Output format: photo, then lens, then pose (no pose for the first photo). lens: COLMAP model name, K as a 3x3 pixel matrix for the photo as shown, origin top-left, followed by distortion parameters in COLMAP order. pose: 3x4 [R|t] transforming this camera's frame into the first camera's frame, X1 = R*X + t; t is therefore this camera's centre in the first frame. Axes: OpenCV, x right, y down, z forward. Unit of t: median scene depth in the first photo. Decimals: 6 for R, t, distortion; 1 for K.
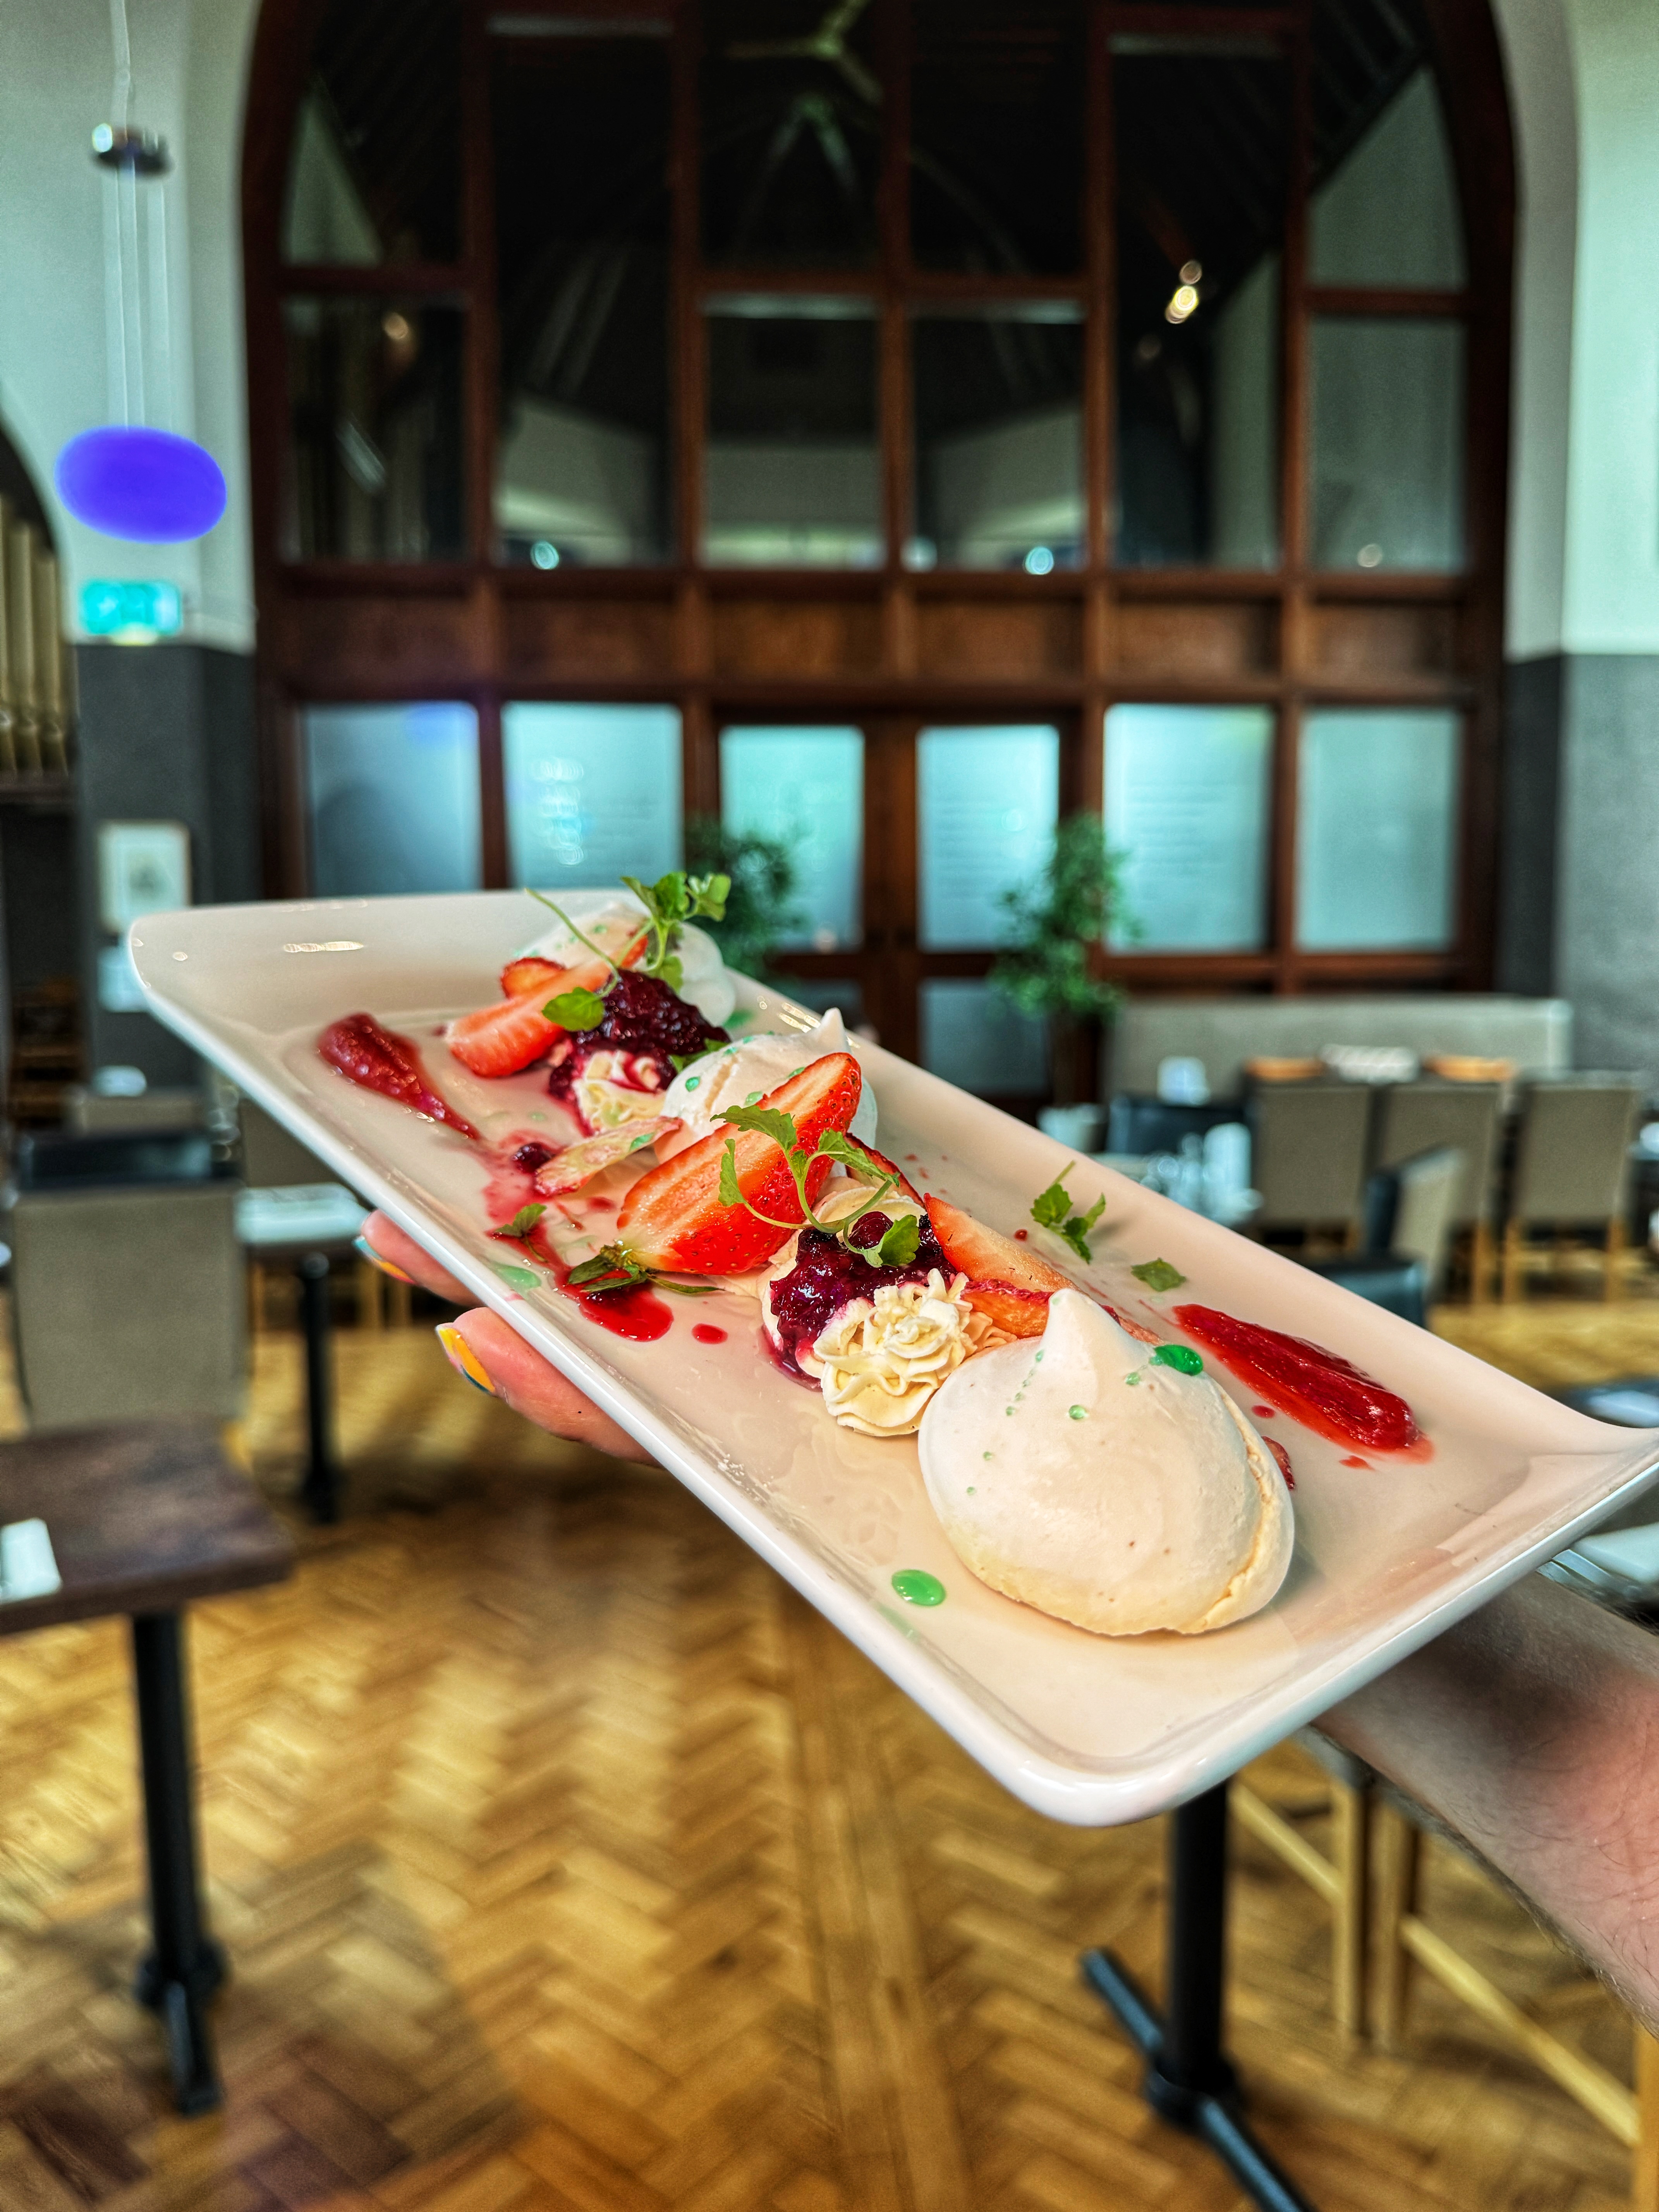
lens RADIAL K [[1559.4, 0, 779.5], [0, 1559.4, 1117.2], [0, 0, 1]] dist [0.064614, -0.073578]
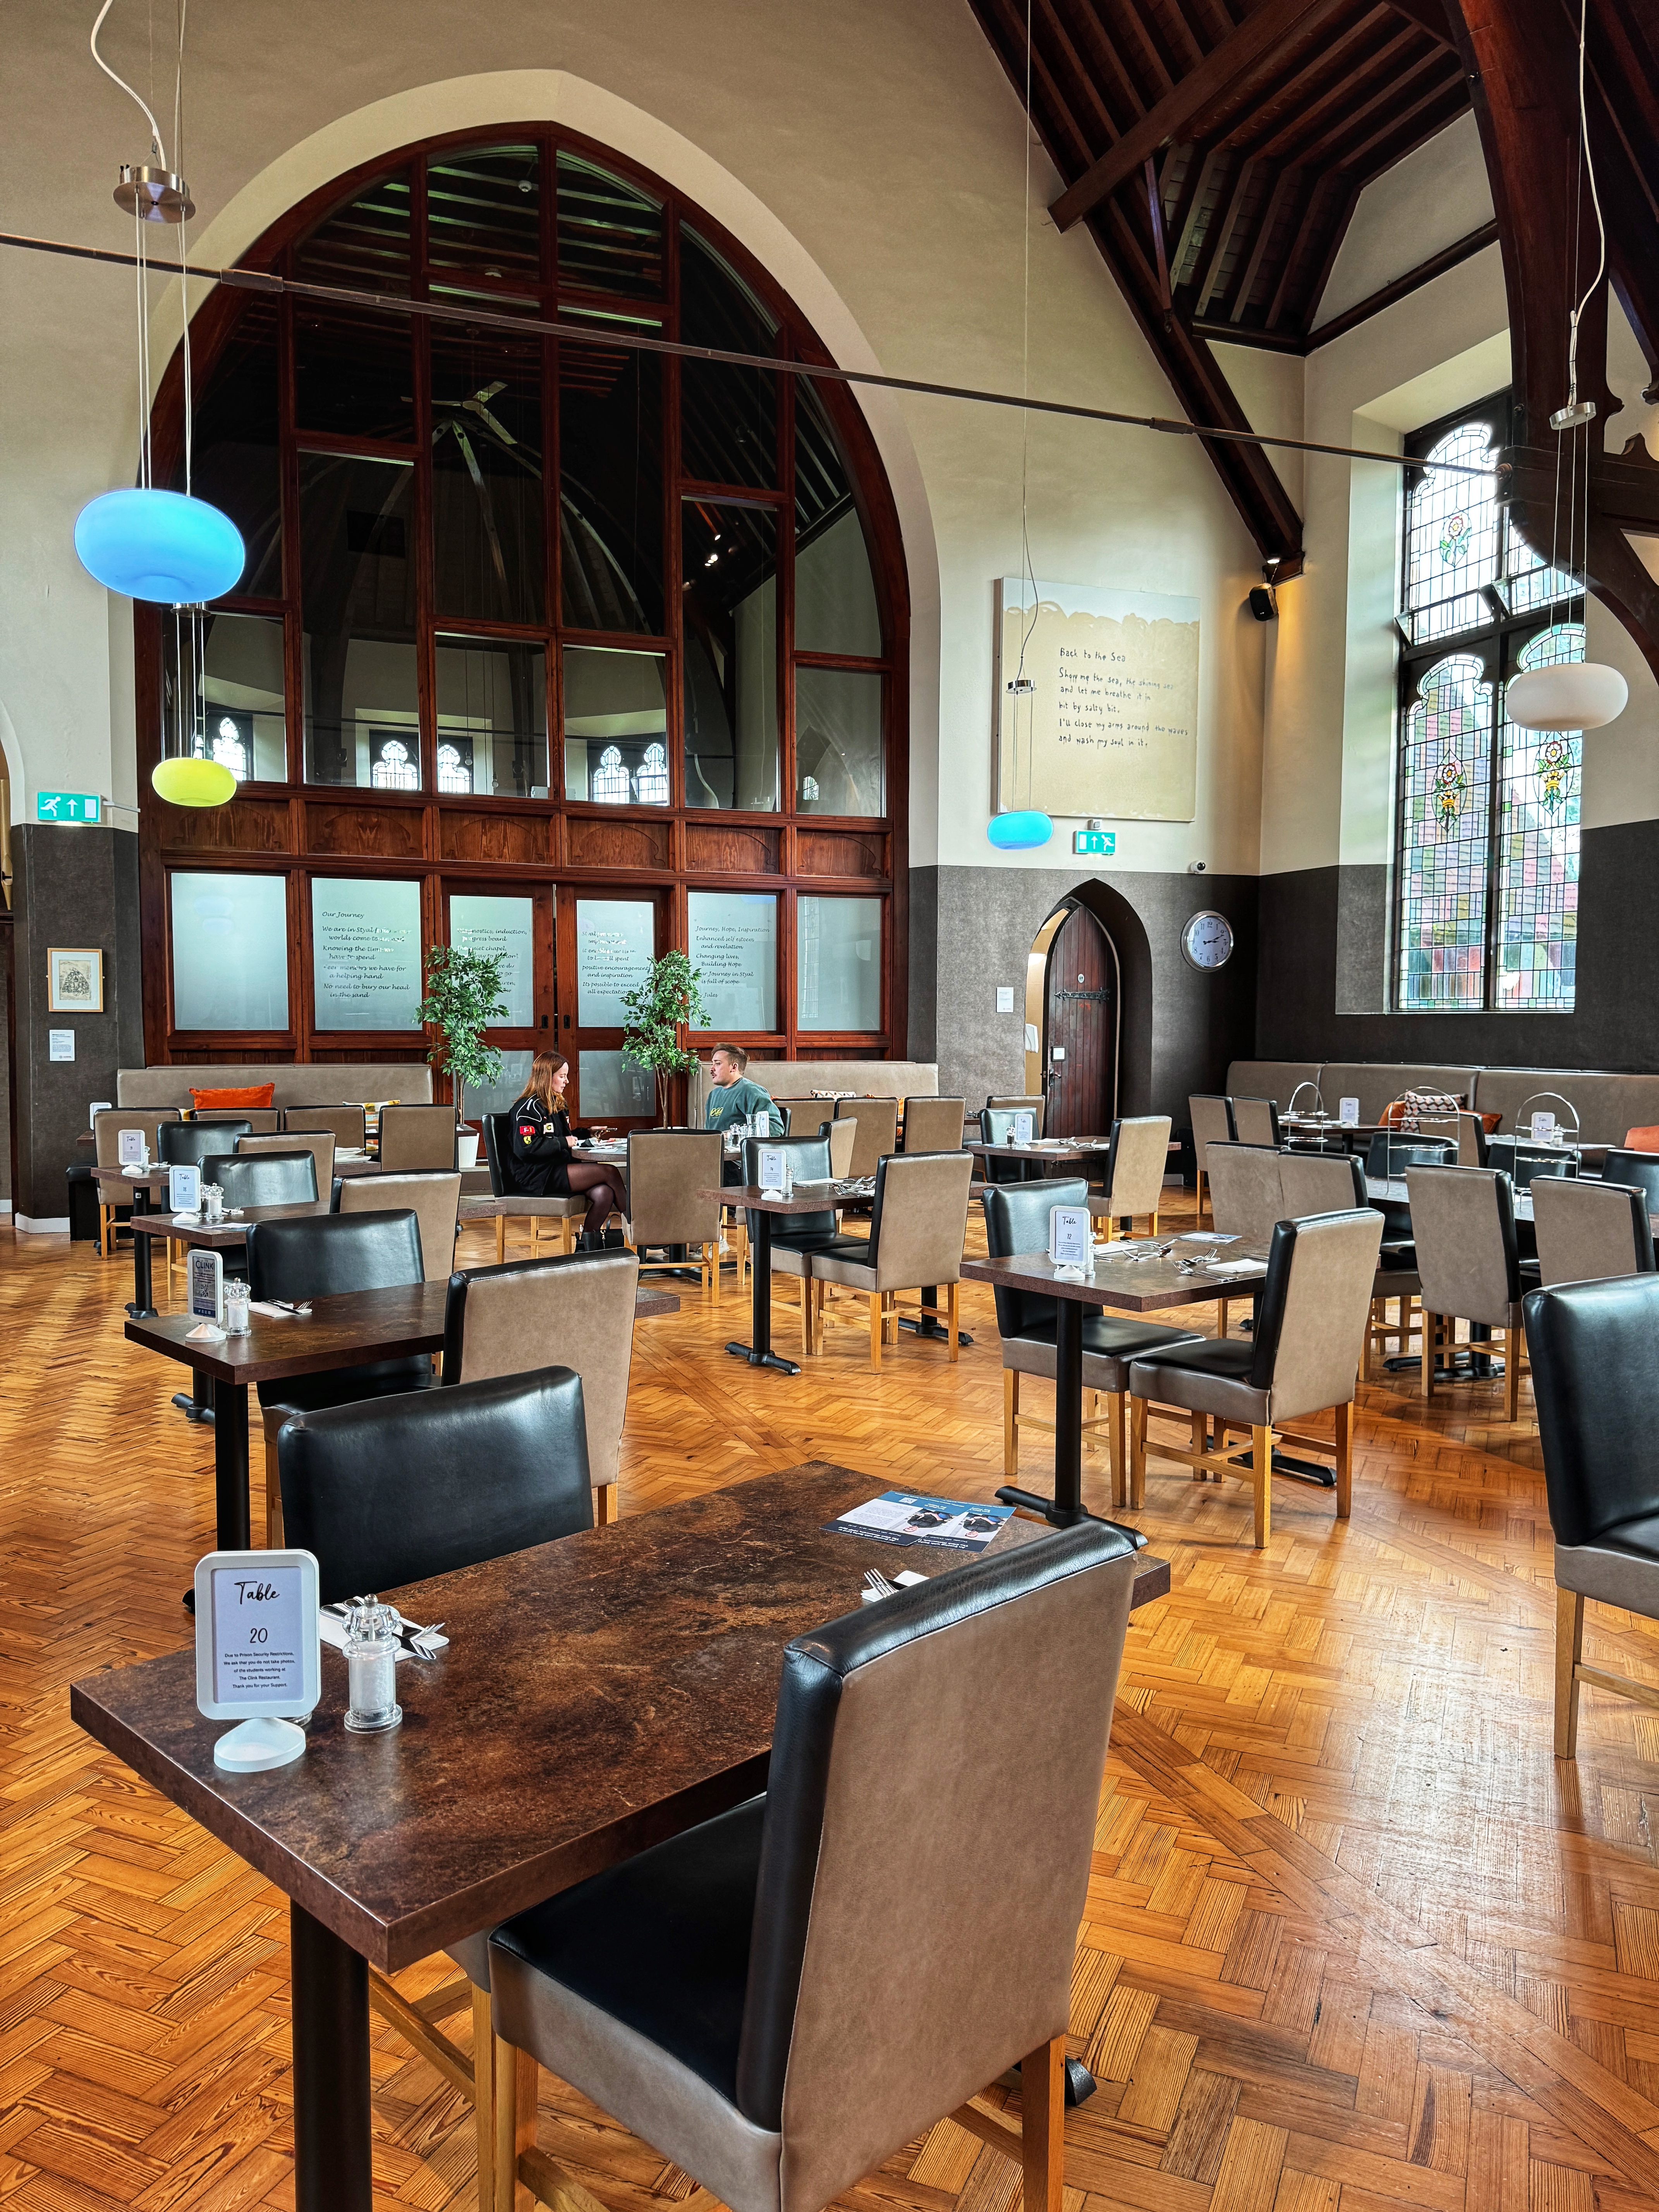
lens RADIAL K [[1559.4, 0, 823.3], [0, 1559.4, 1114.5], [0, 0, 1]] dist [0.064614, -0.073578]
pose [[0.953182, -0.009450, 0.302250, -0.161240], [0.023045, 0.998875, -0.041446, 0.056055], [-0.301518, 0.046471, 0.952327, -0.641350]]
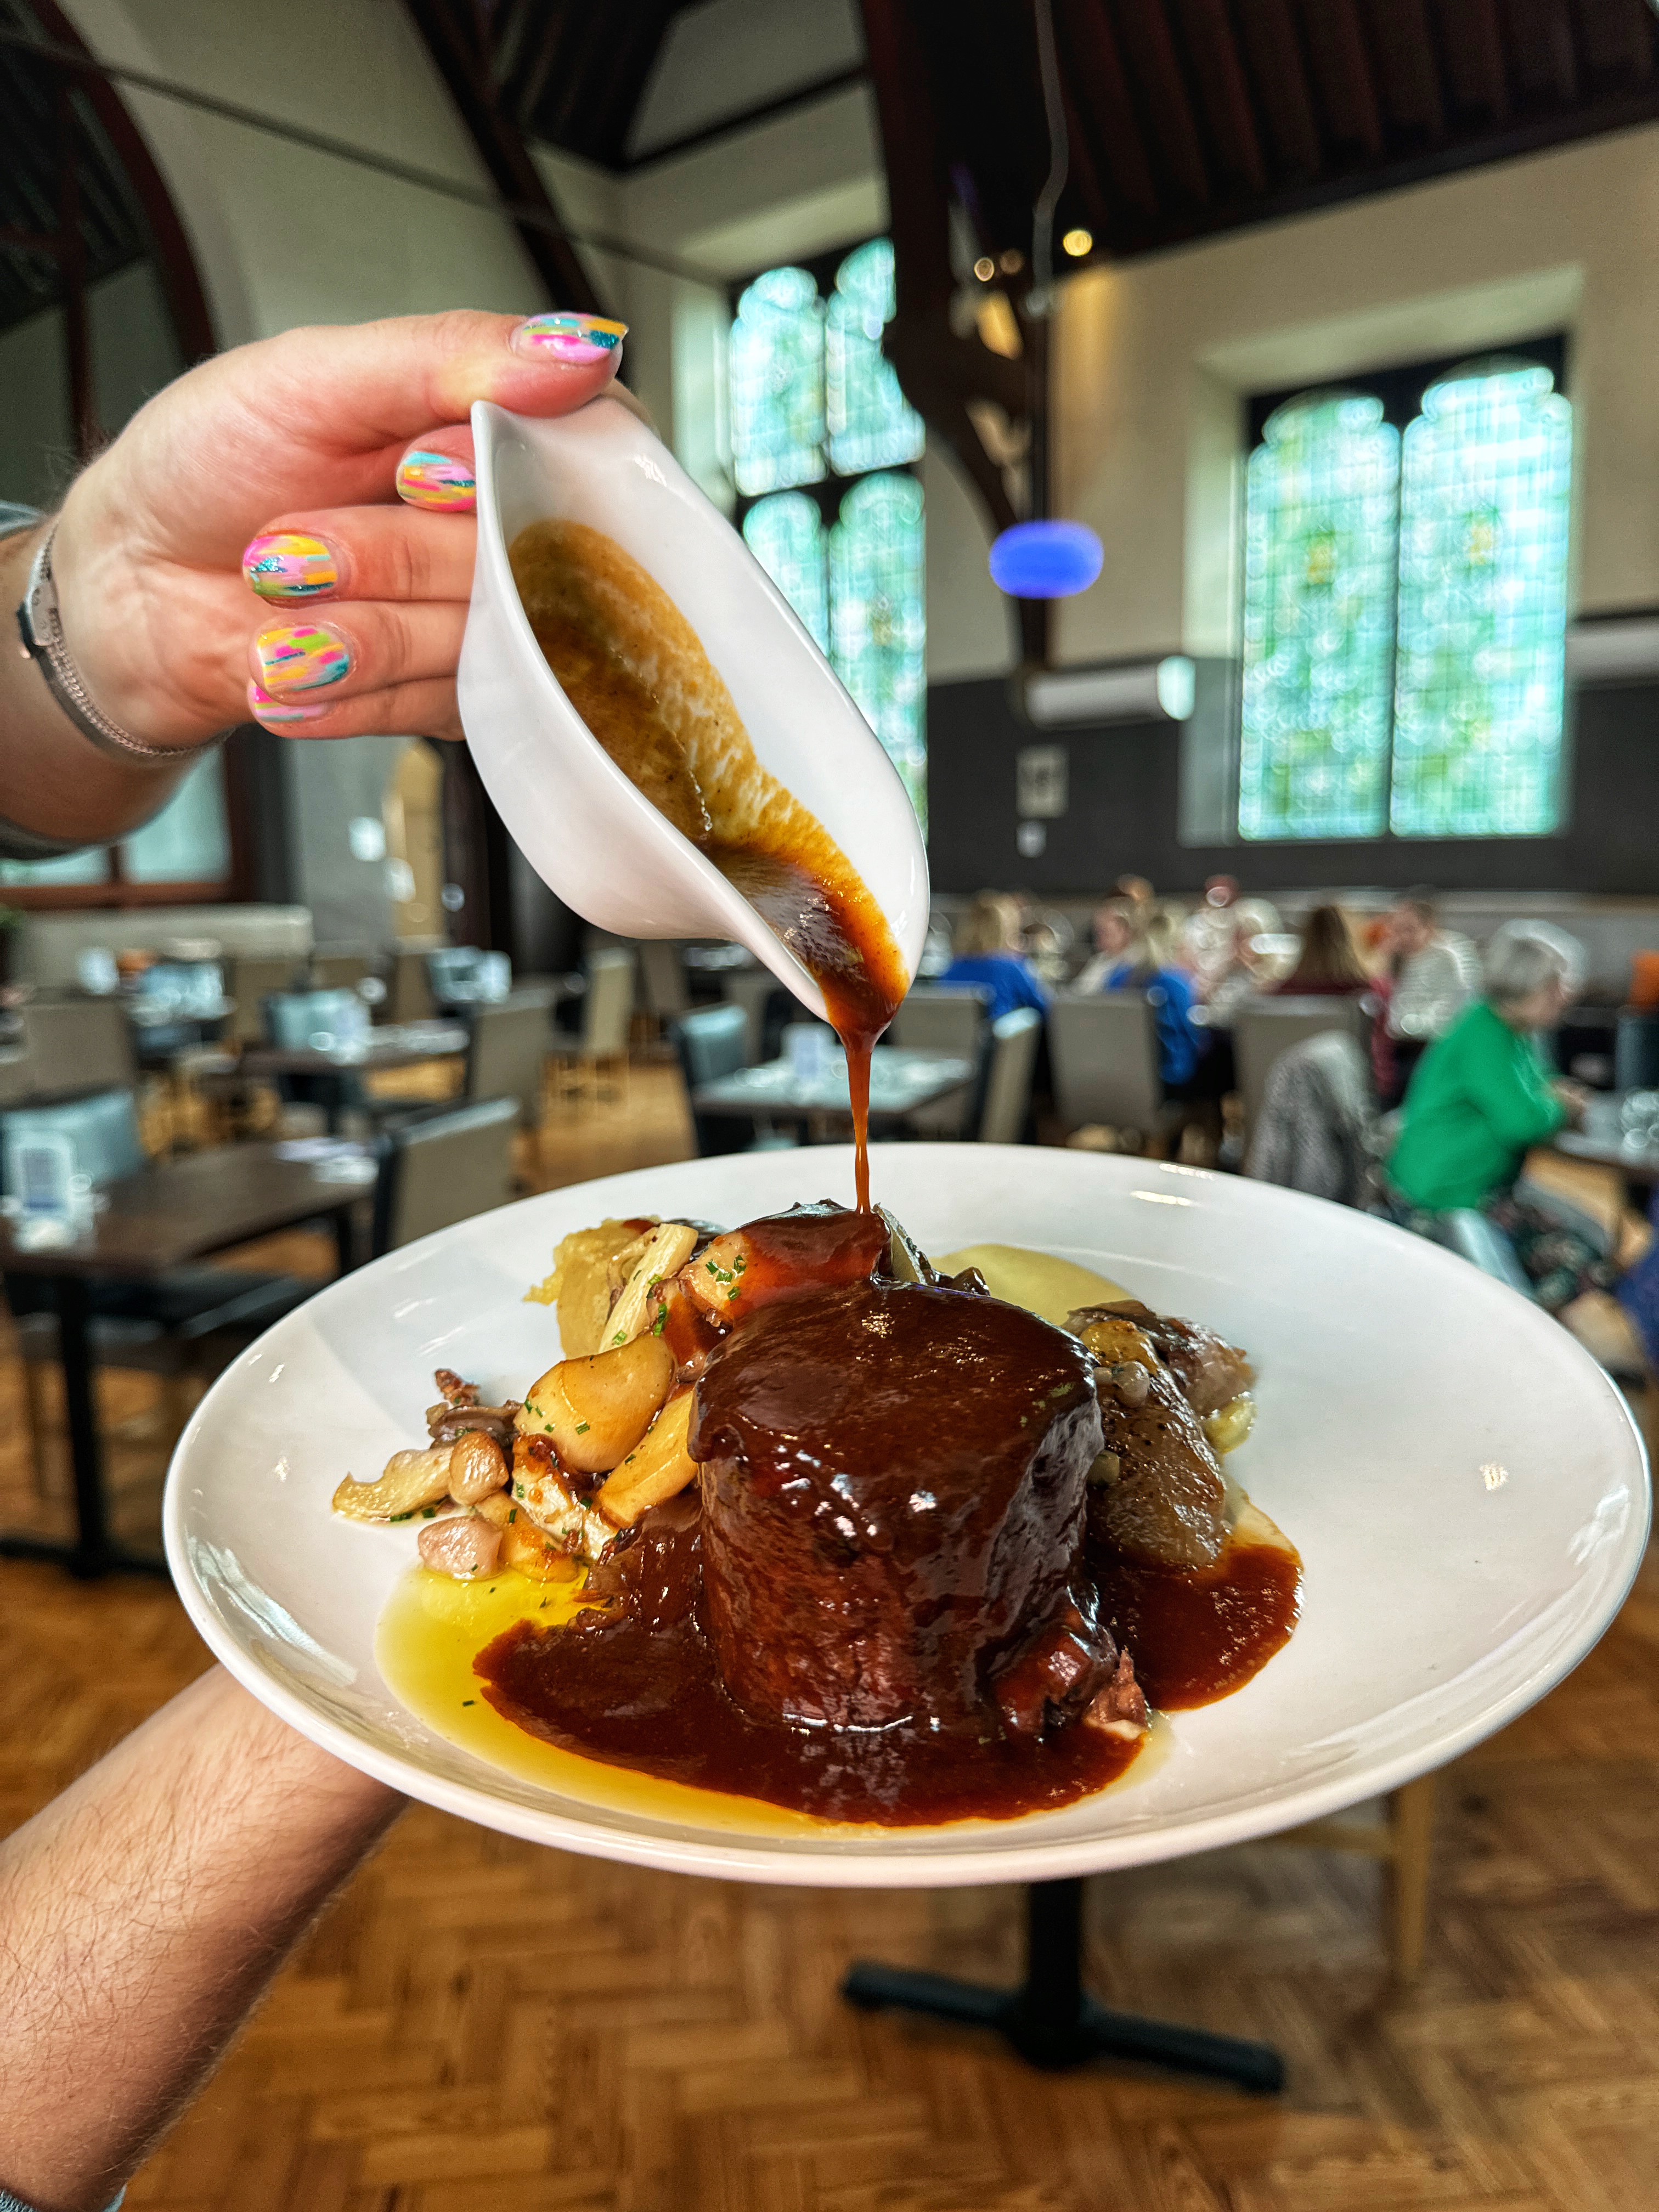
lens RADIAL K [[1655.9, 0, 826.3], [0, 1655.9, 1113.9], [0, 0, 1]] dist [-0.012558, -0.017016]
pose [[0.689661, -0.114170, 0.715075, -0.363126], [0.086776, 0.993407, 0.074917, 0.052870], [-0.718914, 0.010384, 0.695021, -0.566505]]
